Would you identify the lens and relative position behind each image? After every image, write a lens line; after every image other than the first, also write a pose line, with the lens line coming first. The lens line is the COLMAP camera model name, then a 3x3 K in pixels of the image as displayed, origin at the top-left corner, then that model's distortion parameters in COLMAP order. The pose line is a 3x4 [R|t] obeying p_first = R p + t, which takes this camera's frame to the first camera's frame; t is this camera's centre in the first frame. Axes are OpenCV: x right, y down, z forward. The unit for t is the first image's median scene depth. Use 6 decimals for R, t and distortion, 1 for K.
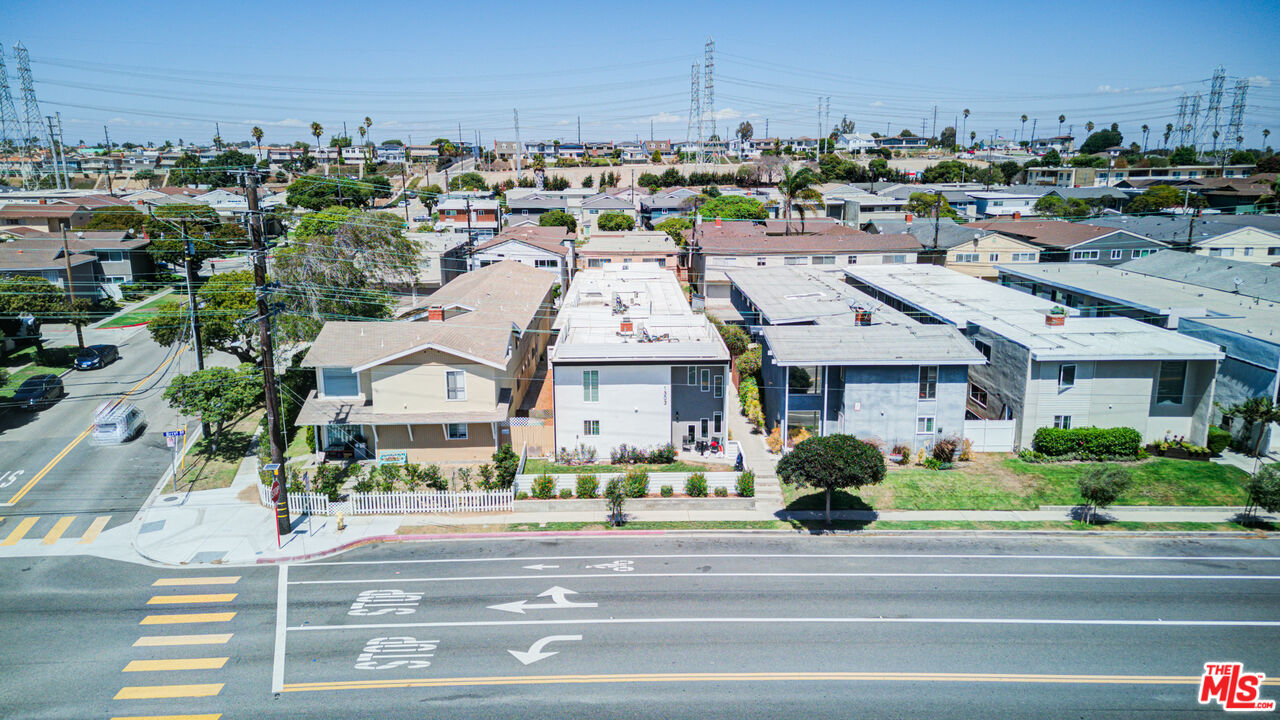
lens RADIAL K [[880.1, 0, 645.9], [0, 880.1, 358.1], [0, 0, 1]] dist [0.104003, -0.041253]
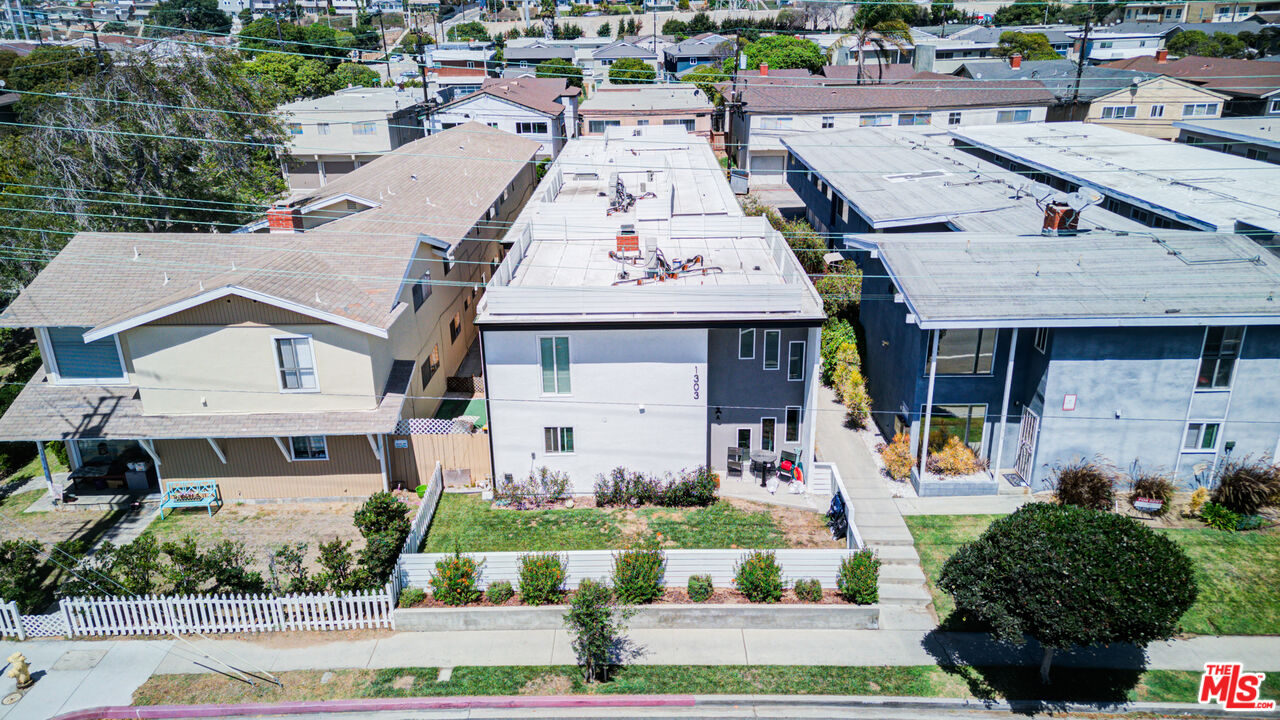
lens RADIAL K [[880.1, 0, 645.0], [0, 880.1, 357.2], [0, 0, 1]] dist [0.104003, -0.041253]
pose [[0.999532, 0.001592, -0.030553, 0.006988], [0.002848, 0.989467, 0.144730, -0.047383], [0.030461, -0.144749, 0.988999, 0.468927]]
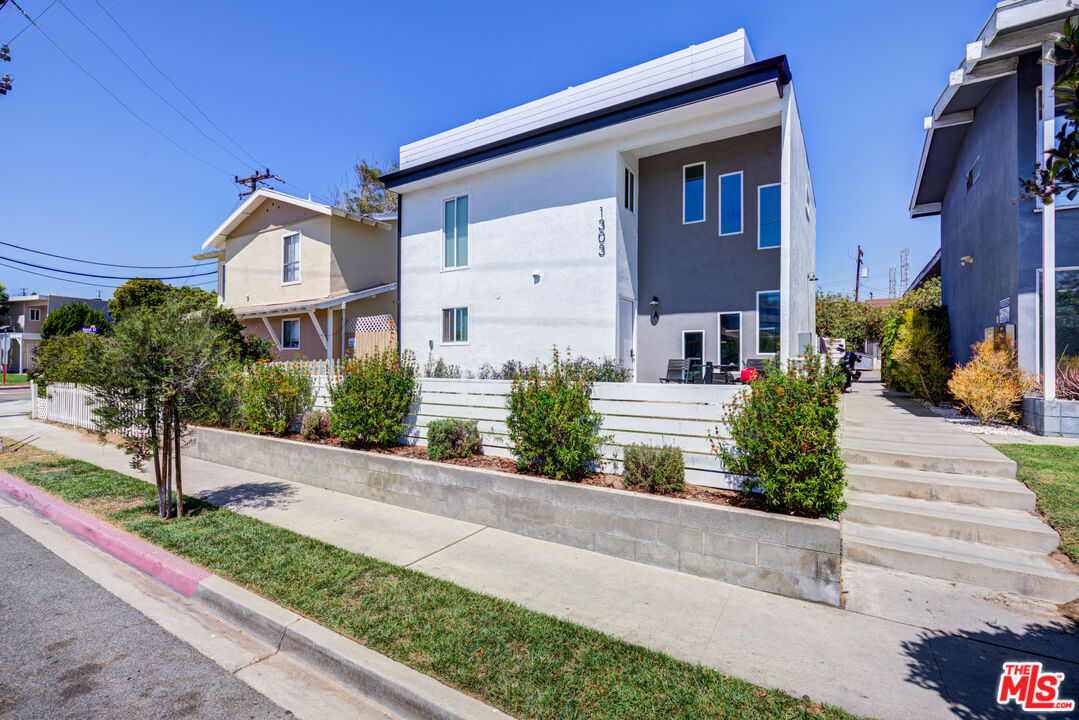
lens RADIAL K [[490.9, 0, 540.0], [0, 490.9, 366.6], [0, 0, 1]] dist [-0.004085, 0.000249]
pose [[0.835067, 0.008773, -0.550079, 0.114169], [-0.125352, 0.976606, -0.174720, 0.137211], [0.535677, 0.214856, 0.816631, 0.804453]]
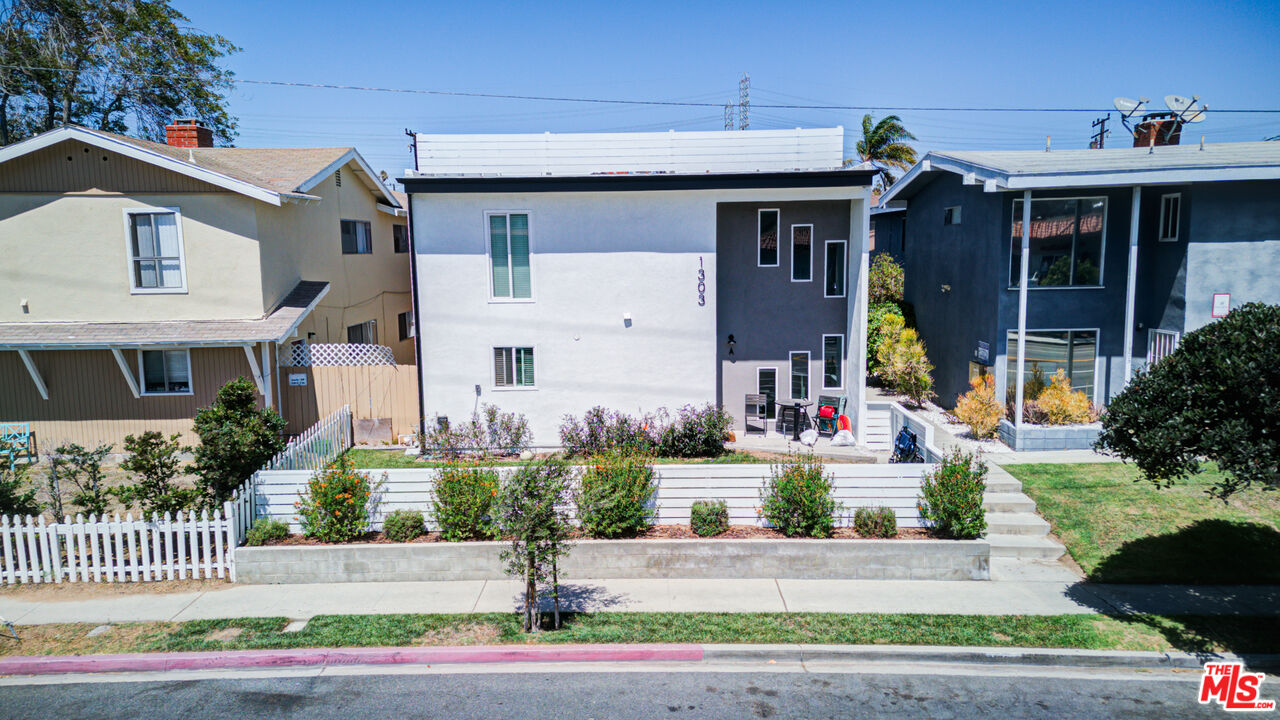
lens RADIAL K [[880.1, 0, 644.9], [0, 880.1, 366.5], [0, 0, 1]] dist [0.104003, -0.041253]
pose [[0.999285, -0.003902, -0.037618, 0.011137], [0.000786, 0.996592, -0.082489, 0.109646], [0.037812, 0.082401, 0.995882, 0.601269]]
